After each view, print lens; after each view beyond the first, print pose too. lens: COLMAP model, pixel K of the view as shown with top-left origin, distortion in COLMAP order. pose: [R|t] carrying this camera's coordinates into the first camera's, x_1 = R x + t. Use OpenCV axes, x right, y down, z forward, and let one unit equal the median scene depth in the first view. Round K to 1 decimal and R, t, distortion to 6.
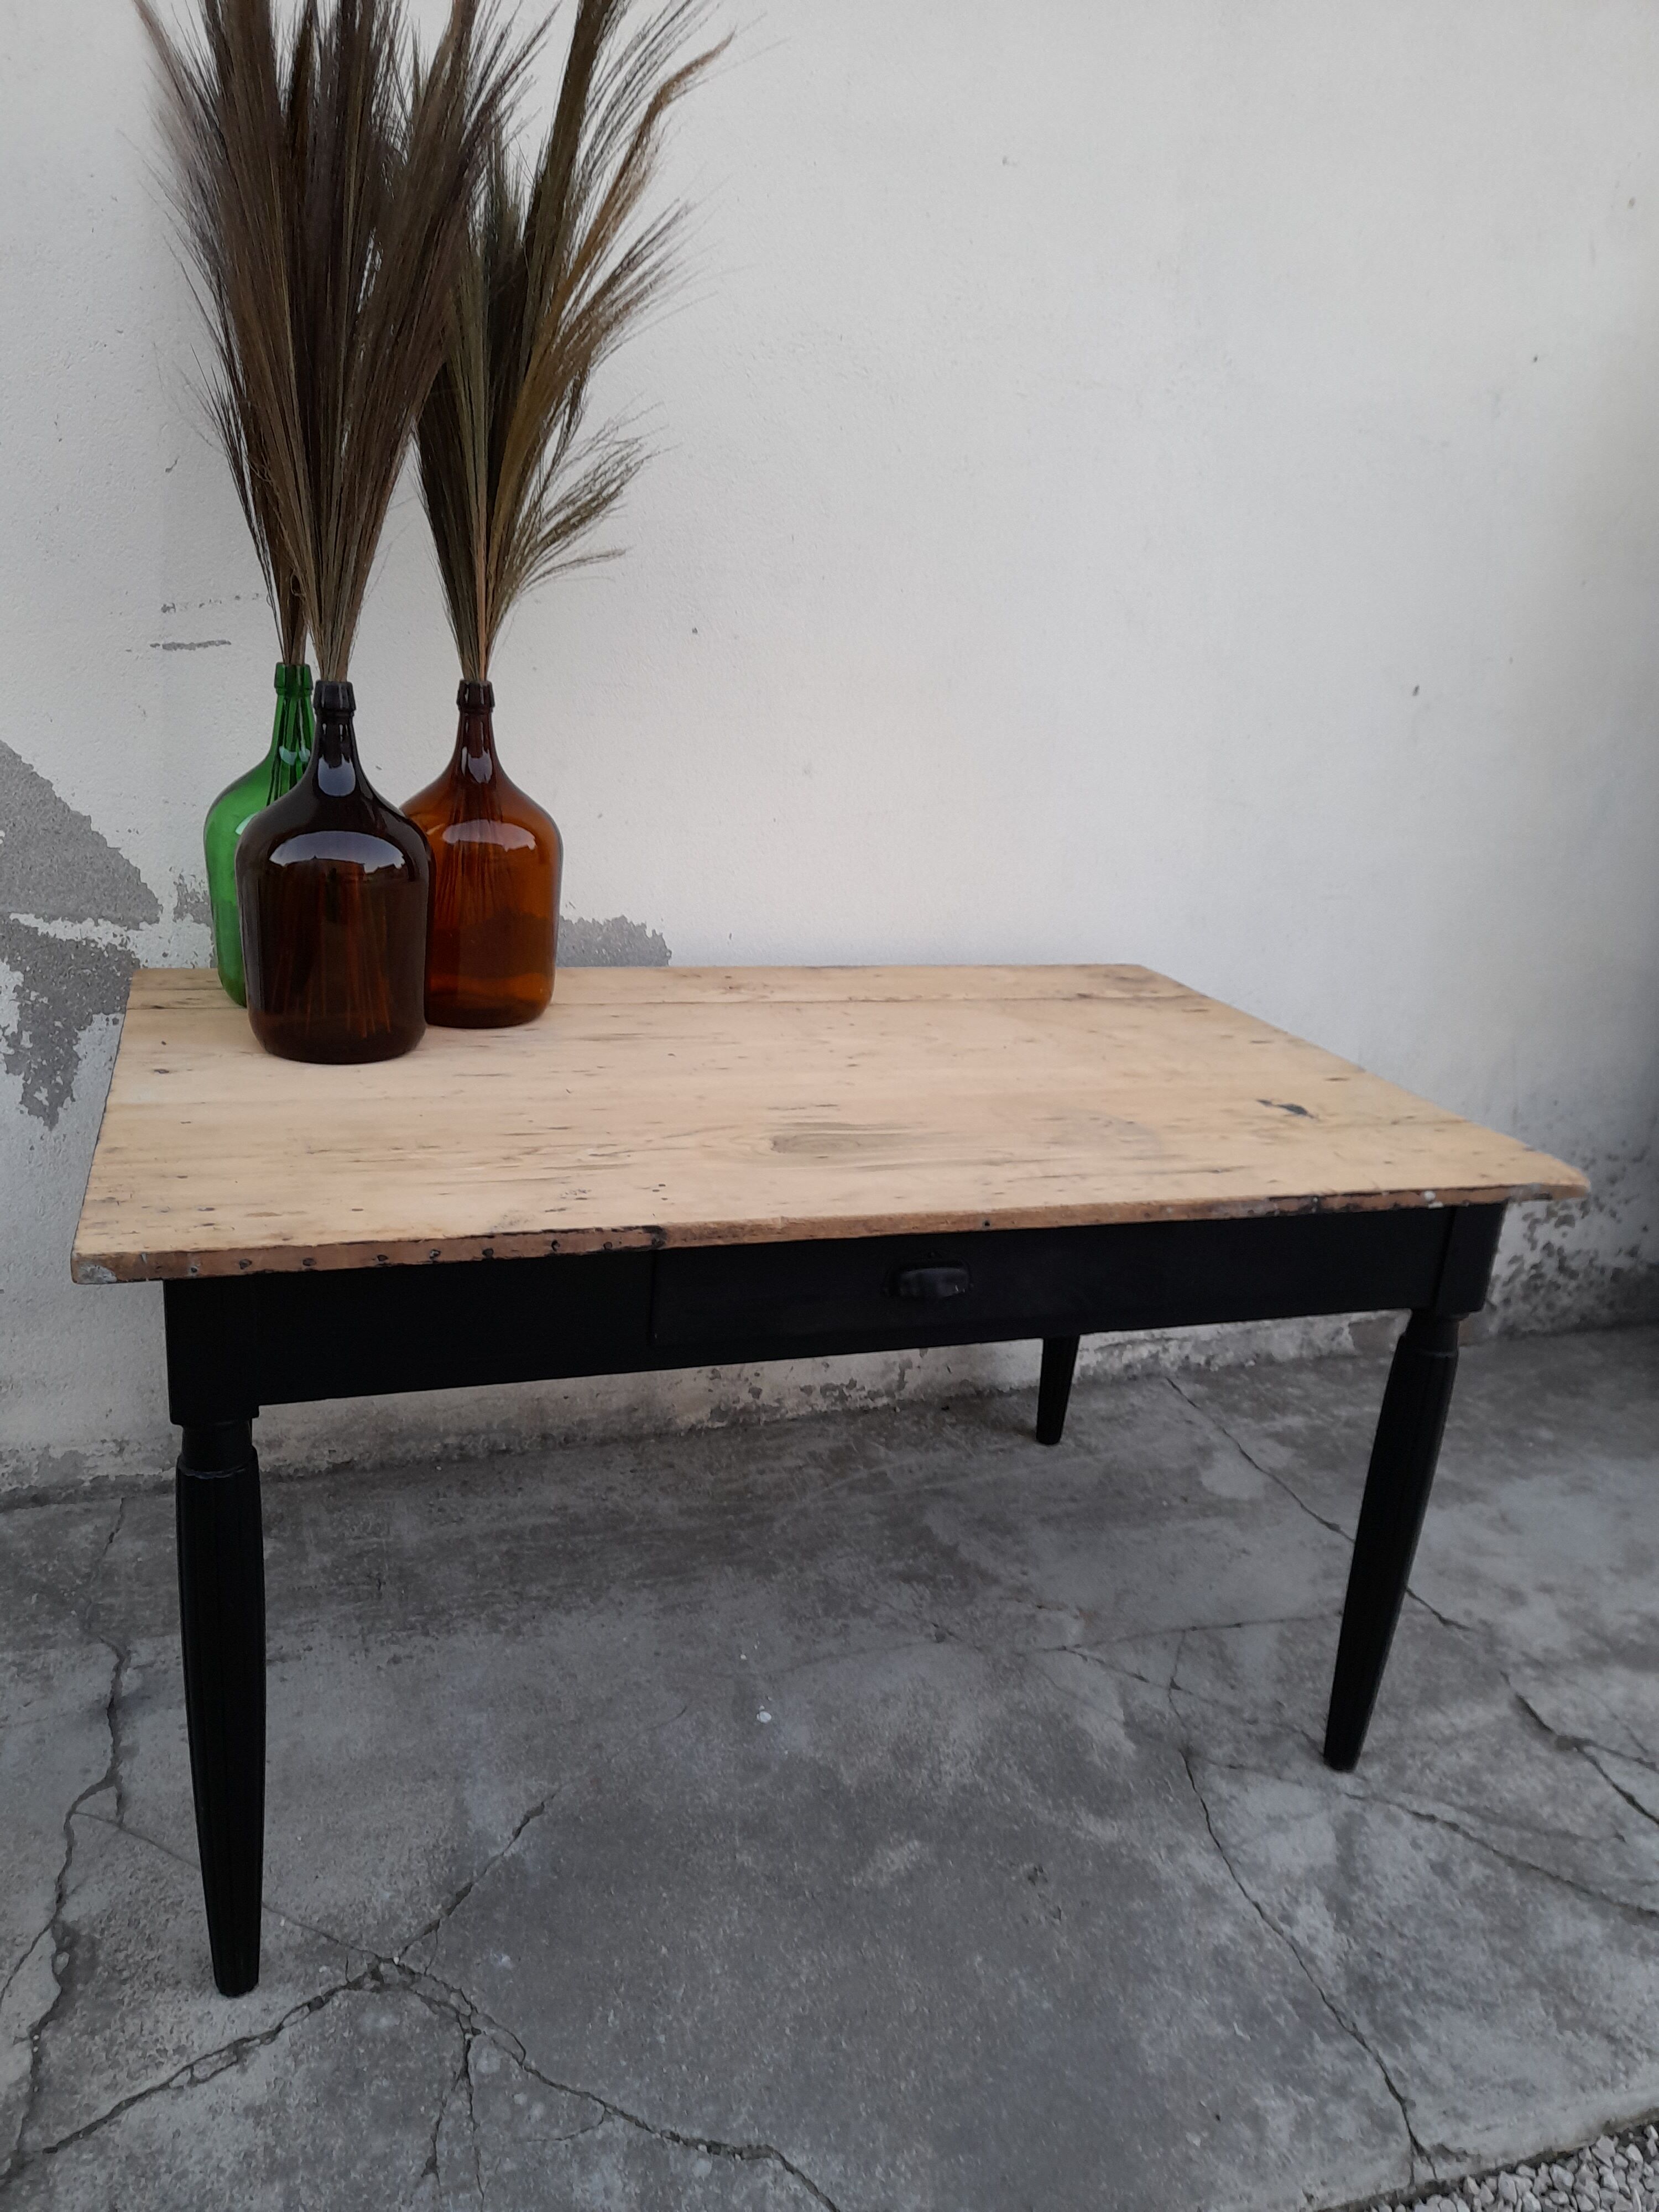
lens RADIAL K [[1622.6, 0, 810.3], [0, 1622.6, 1141.9], [0, 0, 1]] dist [0.046987, -0.042368]
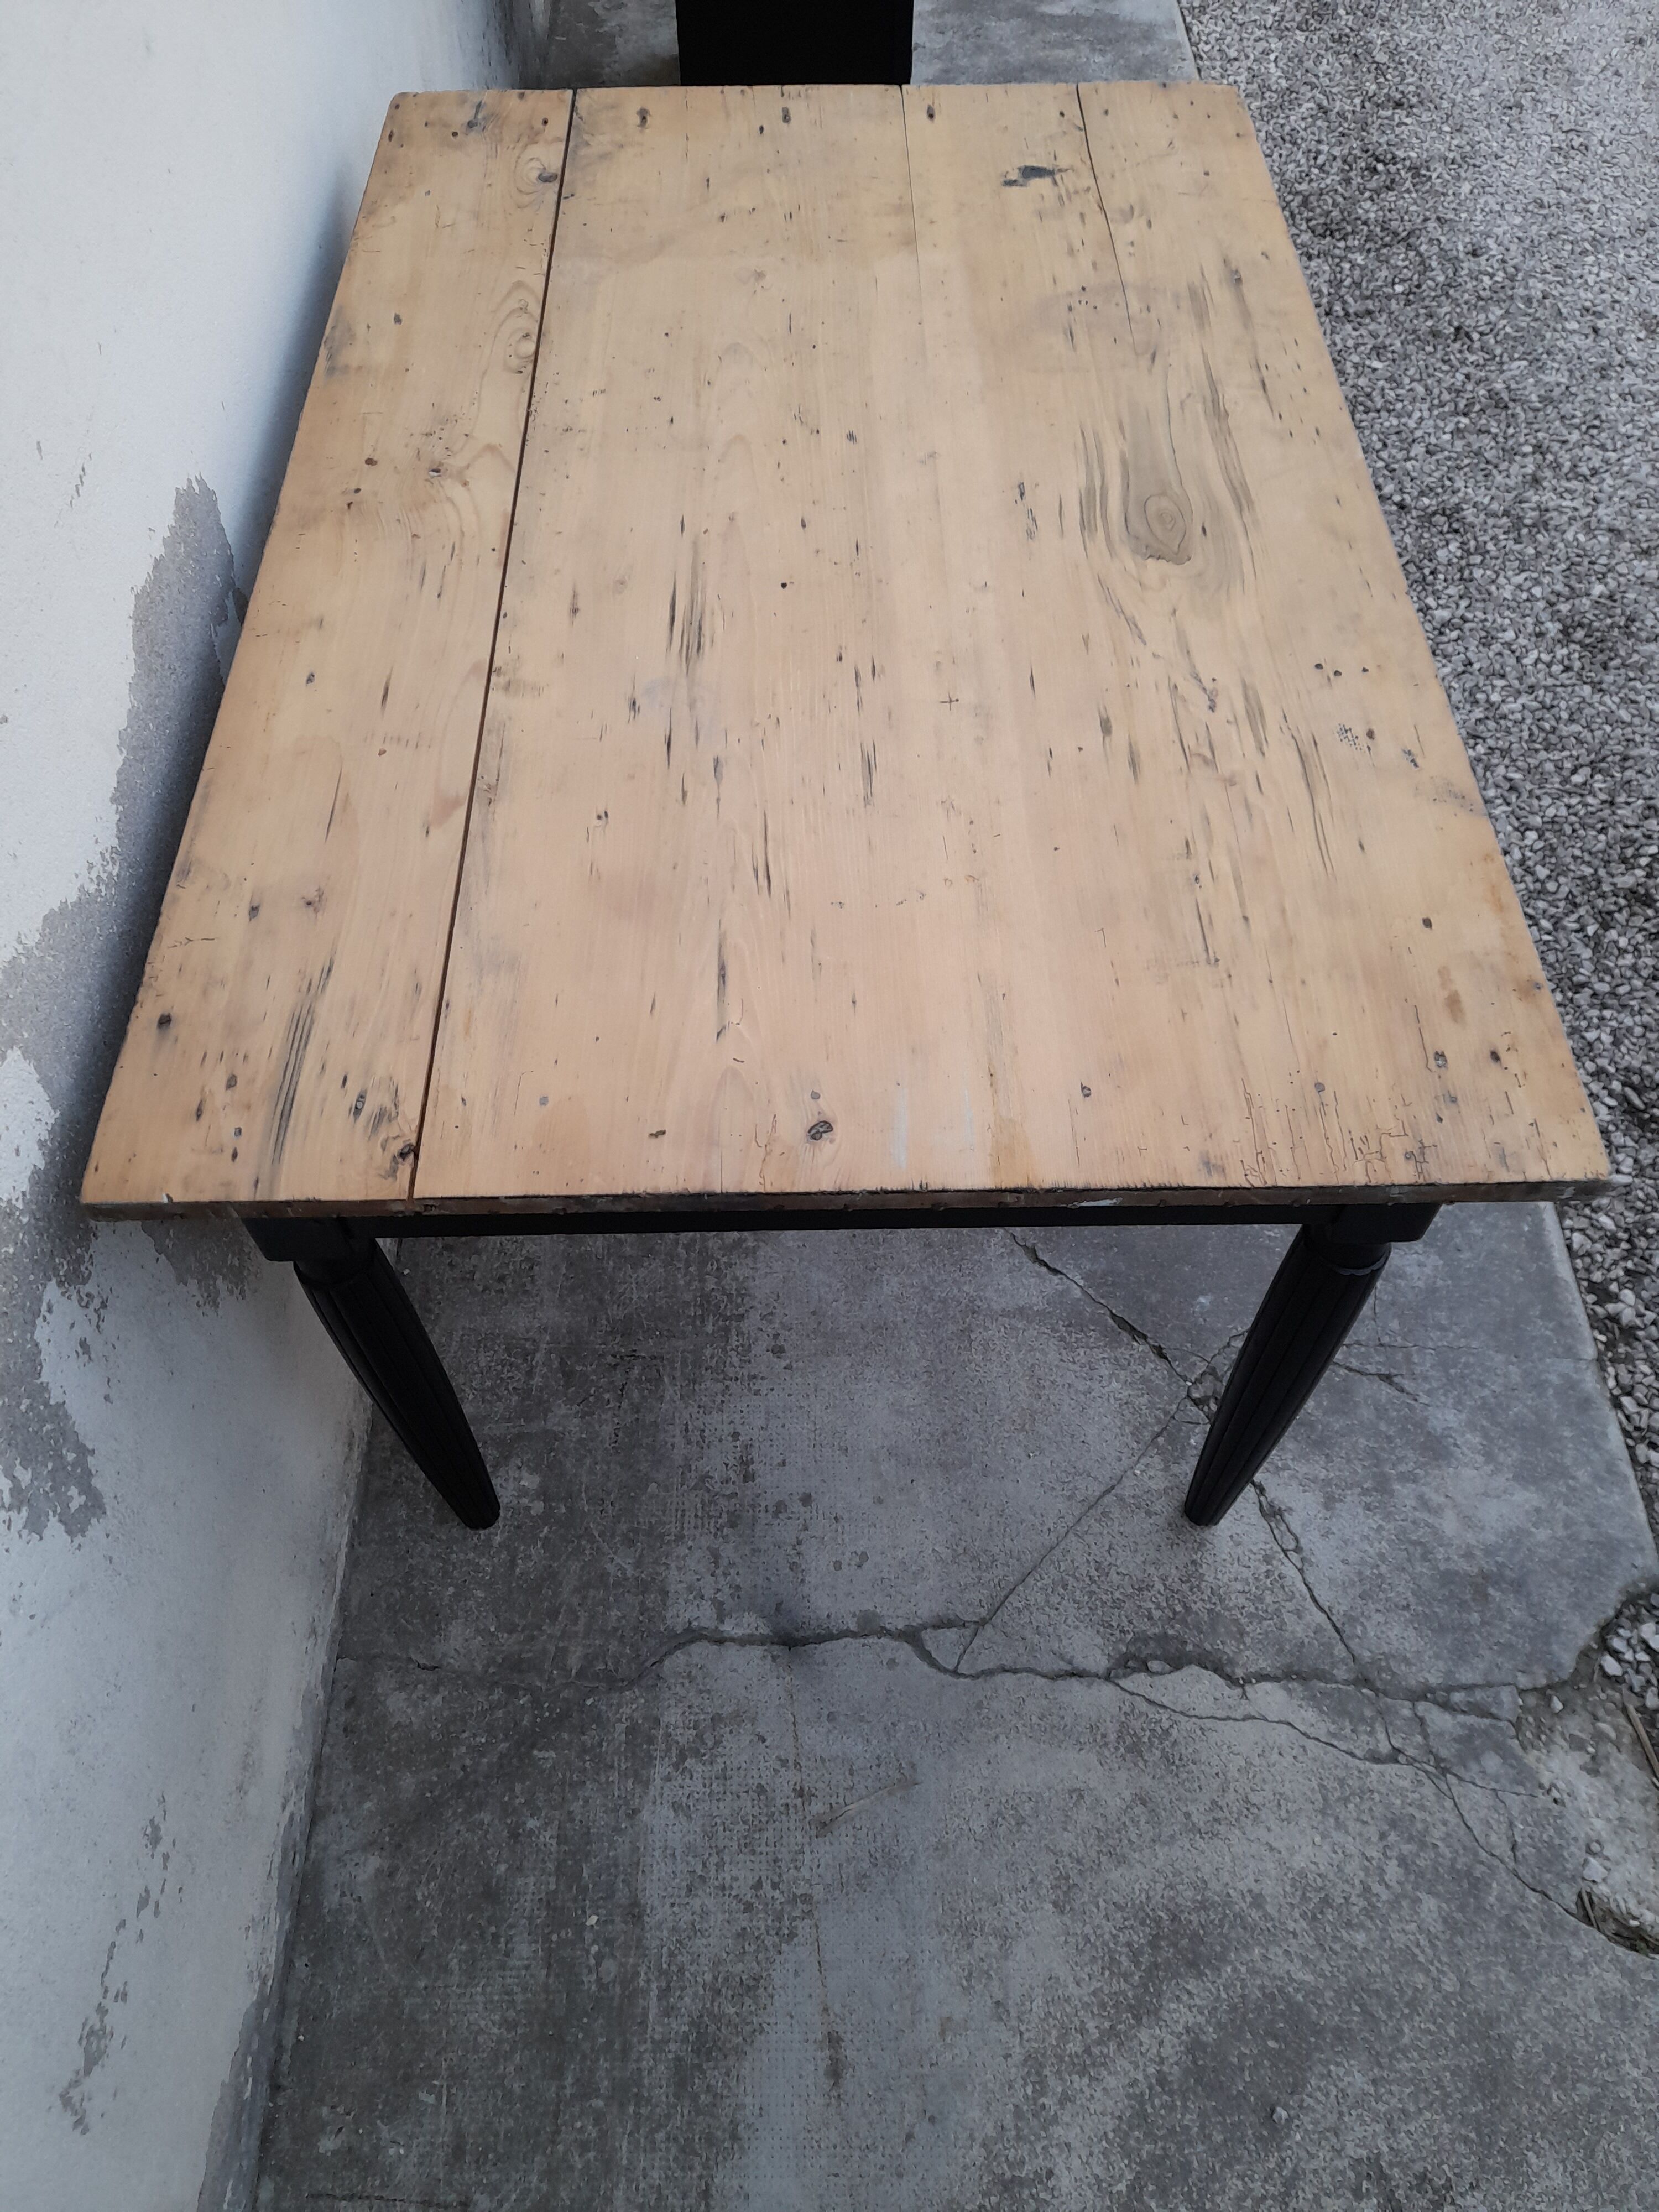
lens RADIAL K [[1622.6, 0, 814.6], [0, 1622.6, 1121.1], [0, 0, 1]] dist [0.046987, -0.042368]
pose [[0.312455, -0.828102, 0.465423, -0.584667], [0.342885, 0.555241, 0.757719, -0.442477], [-0.885890, -0.077167, 0.457431, 0.610241]]
